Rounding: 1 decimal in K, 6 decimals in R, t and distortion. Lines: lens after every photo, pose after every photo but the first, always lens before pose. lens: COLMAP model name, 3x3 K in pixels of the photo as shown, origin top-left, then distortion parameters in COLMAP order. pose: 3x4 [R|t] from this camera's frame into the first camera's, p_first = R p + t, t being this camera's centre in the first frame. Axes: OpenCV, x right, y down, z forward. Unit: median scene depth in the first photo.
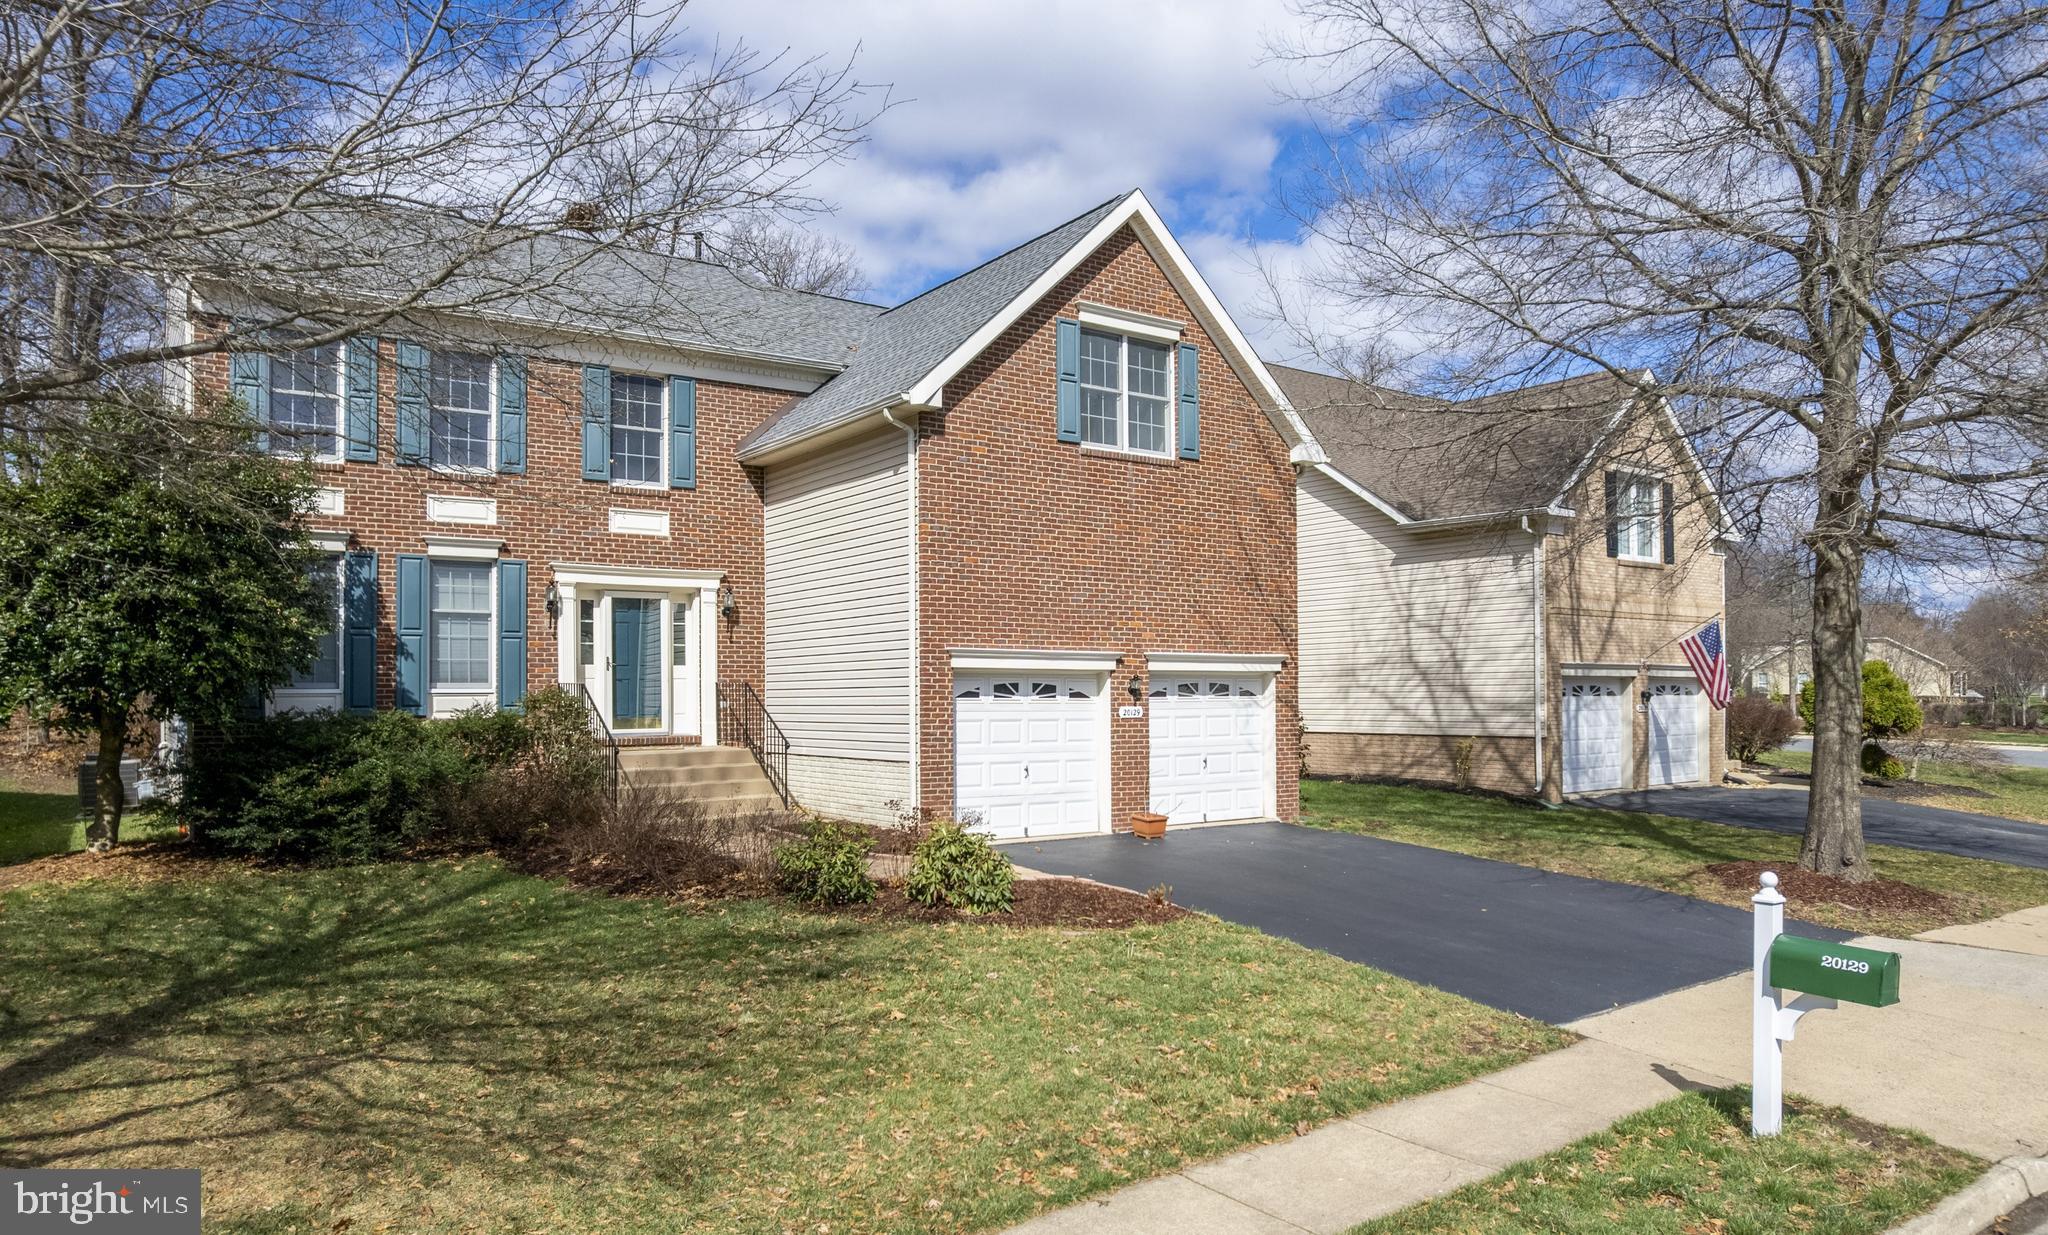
lens RADIAL K [[1354.7, 0, 1024.0], [0, 1354.7, 617.5], [0, 0, 1]] dist [0.001844, 0.000132]
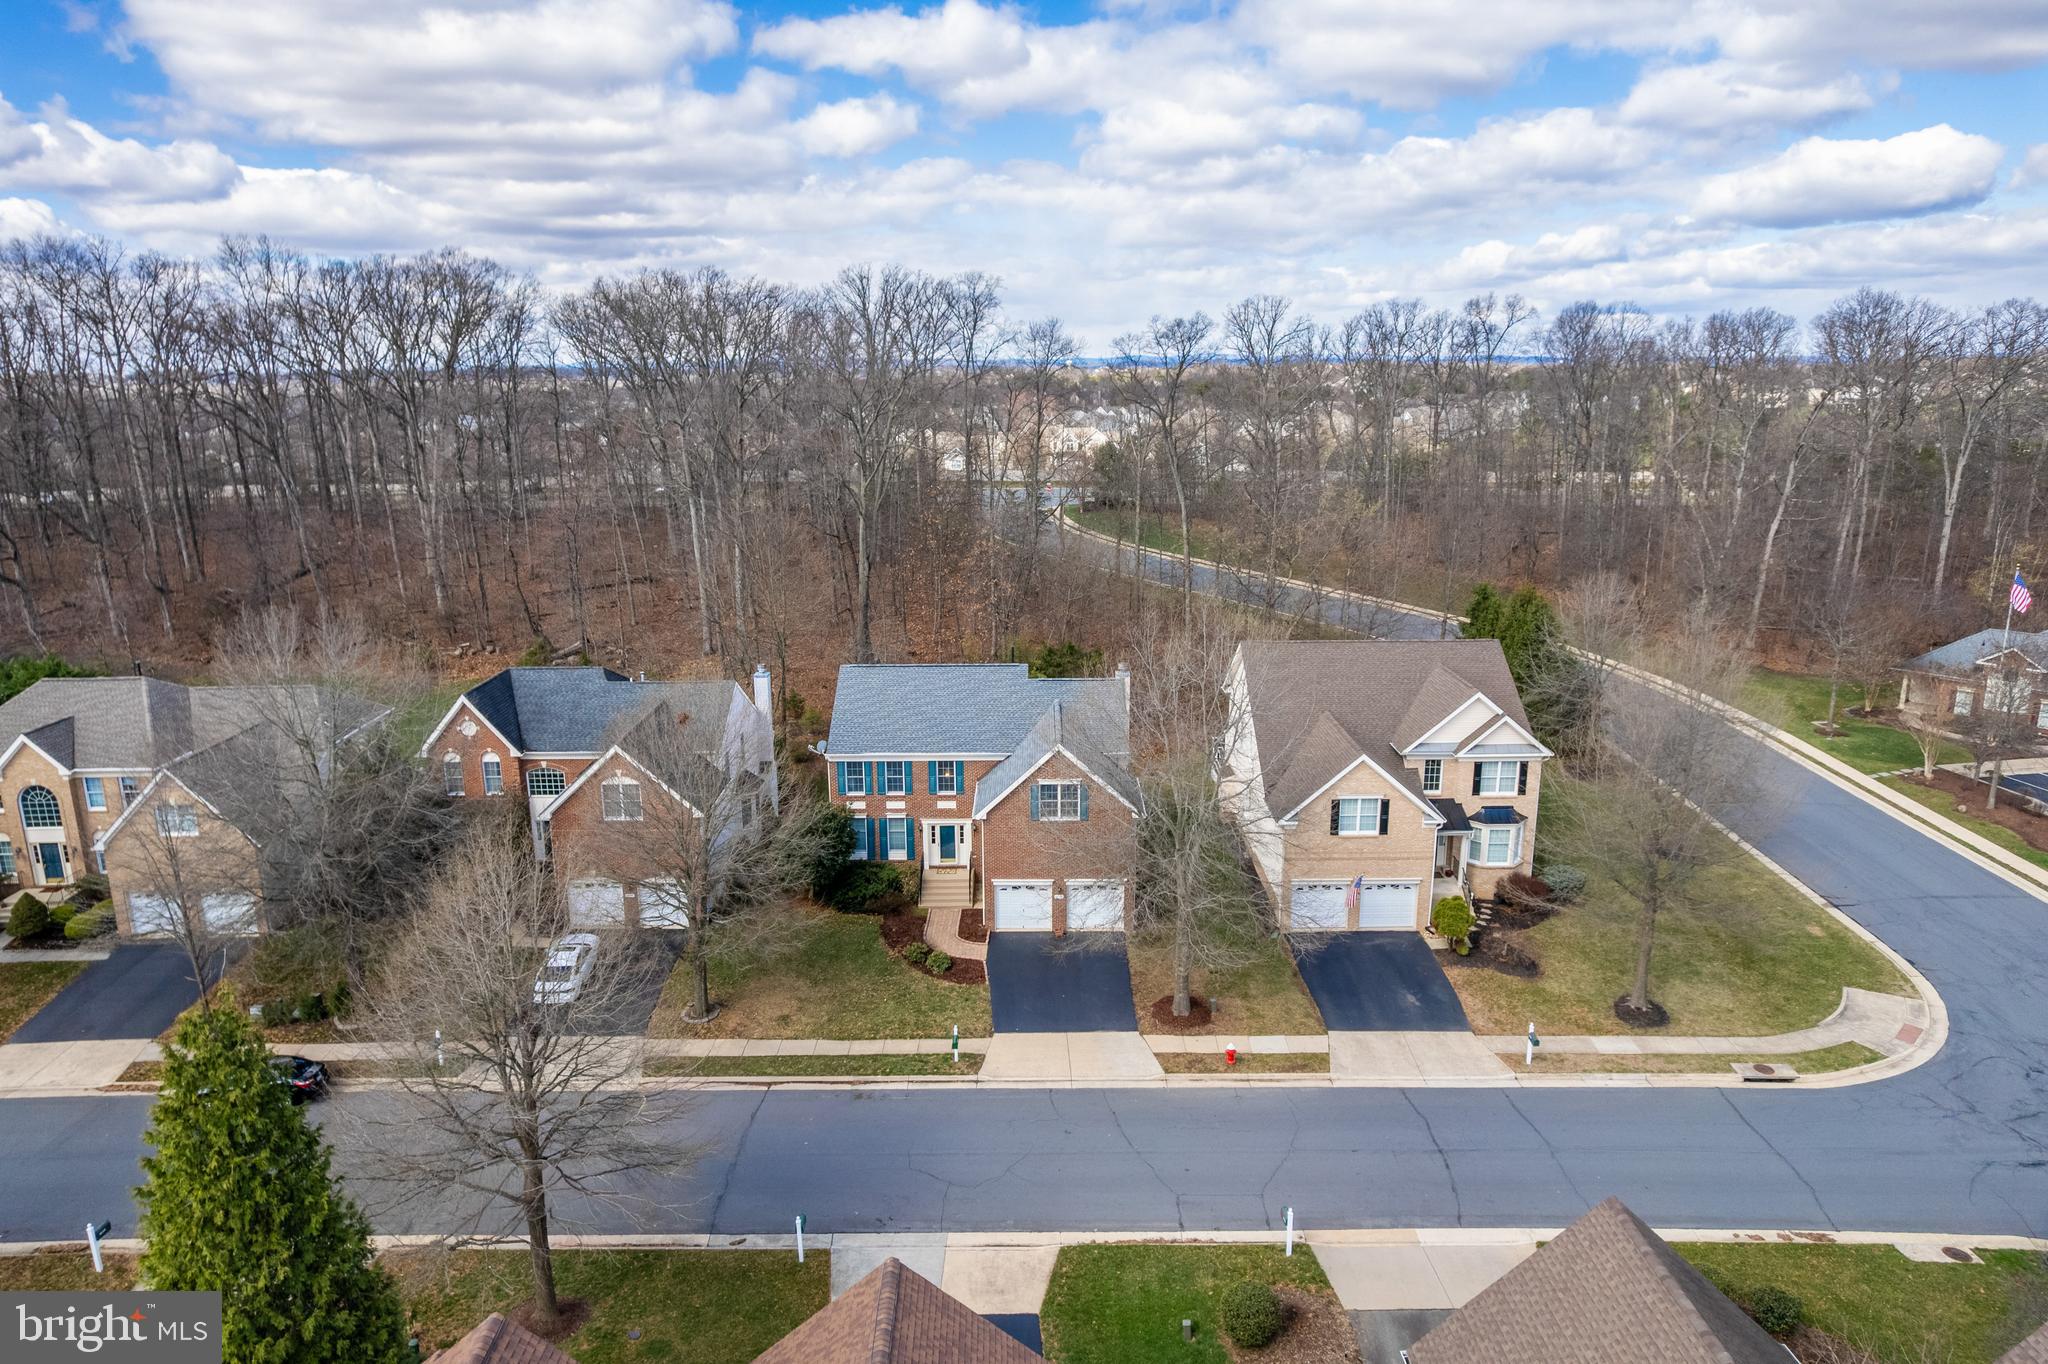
lens RADIAL K [[1348.5, 0, 1010.8], [0, 1348.5, 613.5], [0, 0, 1]] dist [-0.101381, 0.098073]
pose [[0.801405, 0.114374, -0.587085, 1.810583], [0.034454, 0.971089, 0.236217, -1.364532], [0.597129, -0.209533, 0.774295, -1.425259]]
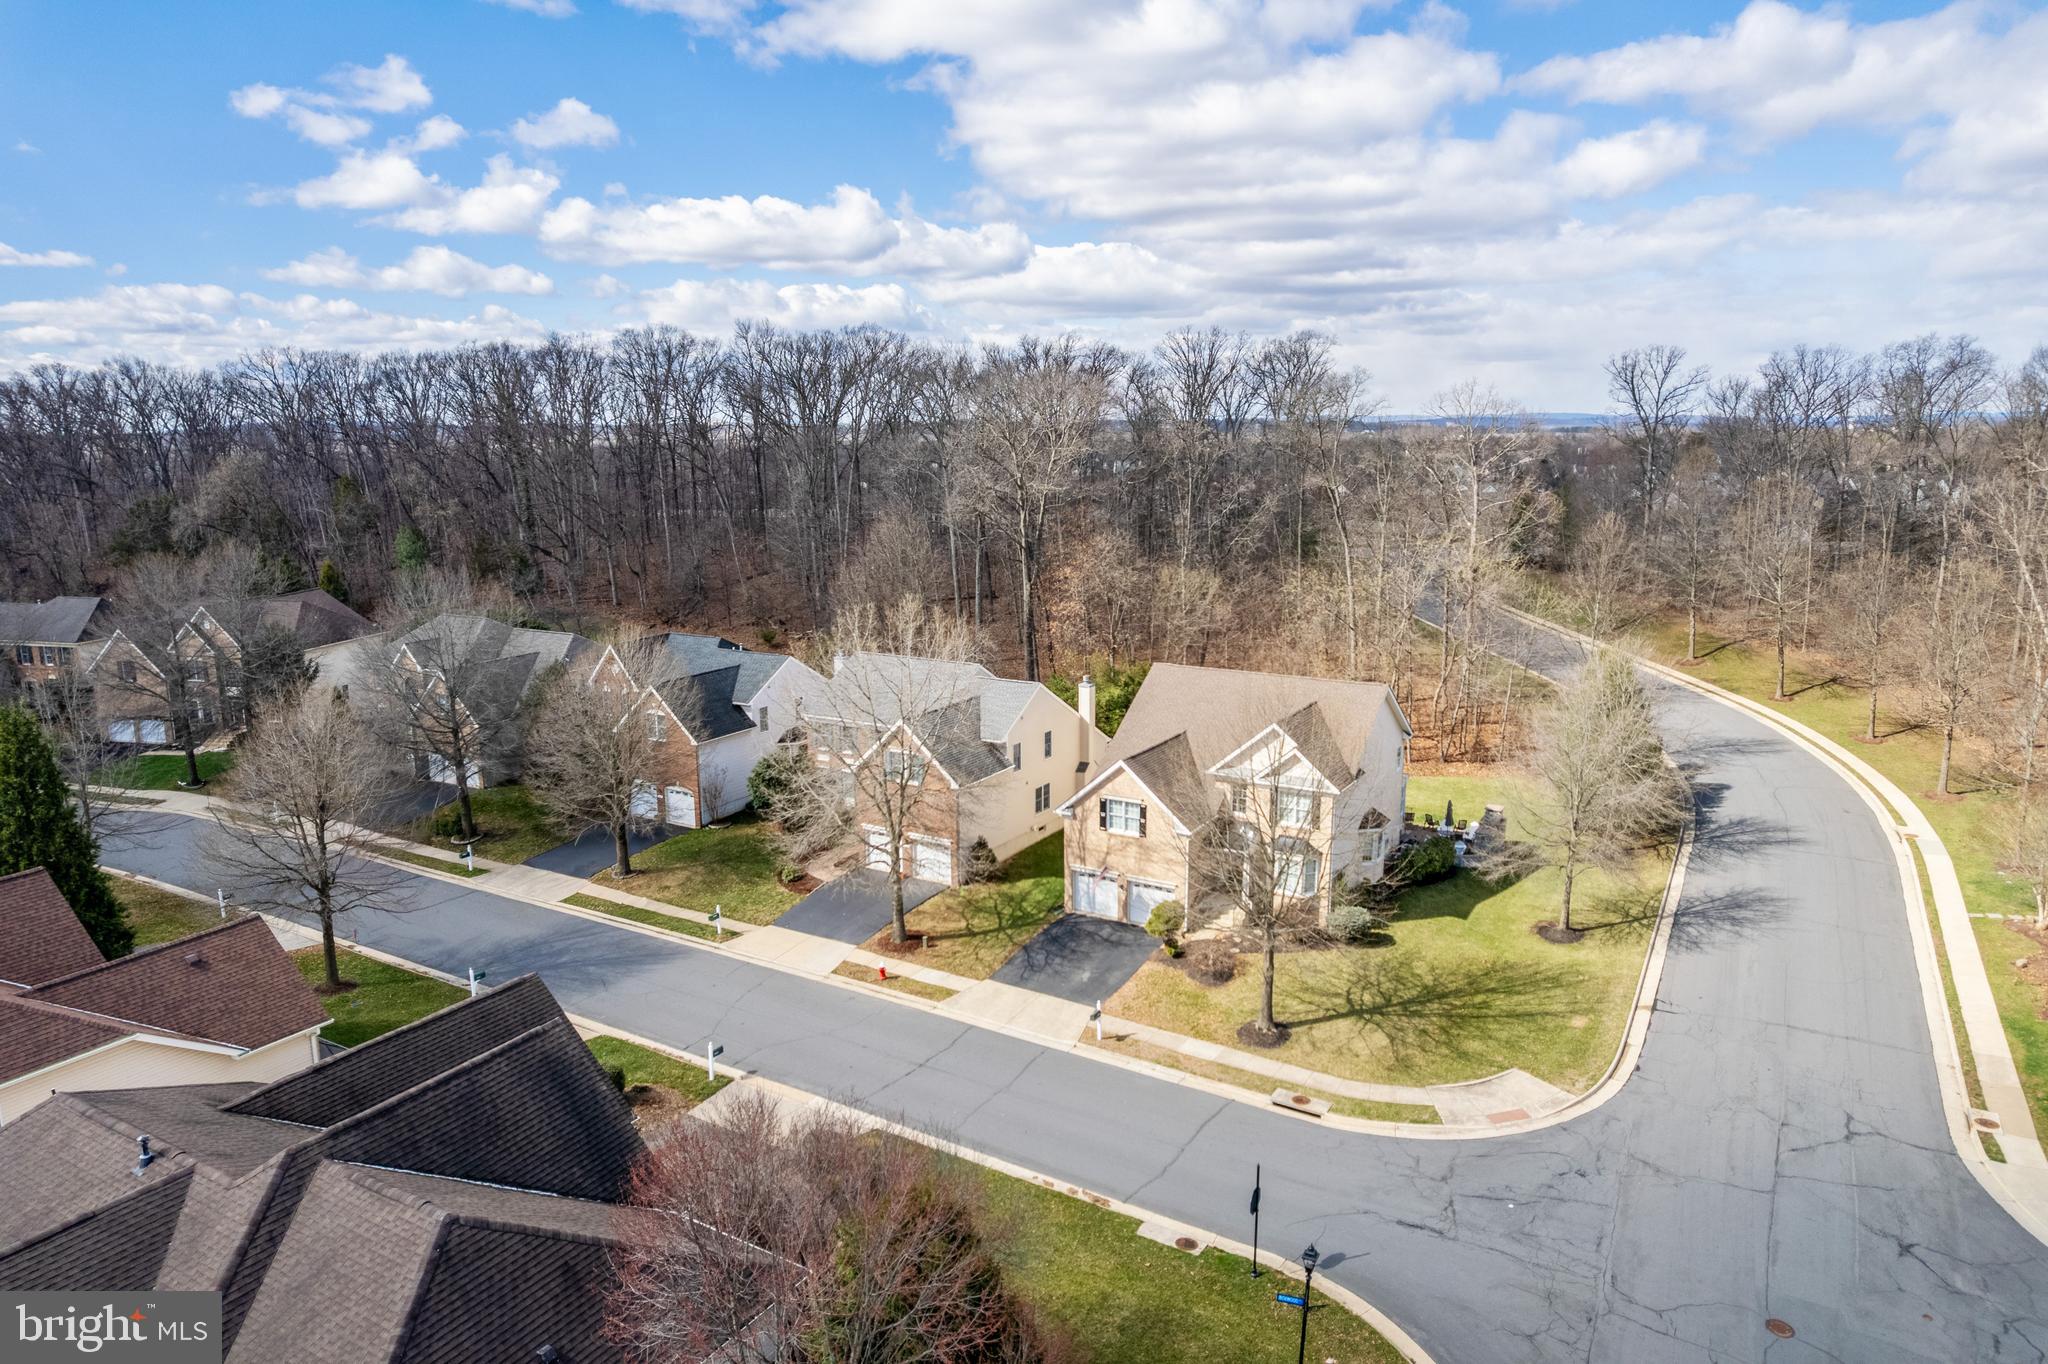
lens RADIAL K [[1306.3, 0, 1024.0], [0, 1306.3, 682.0], [0, 0, 1]] dist [-0.003312, 0.003519]
pose [[0.392100, 0.187182, -0.900678, 3.613571], [0.056057, 0.972399, 0.226491, -1.261423], [0.918213, -0.139297, 0.370785, -0.040933]]
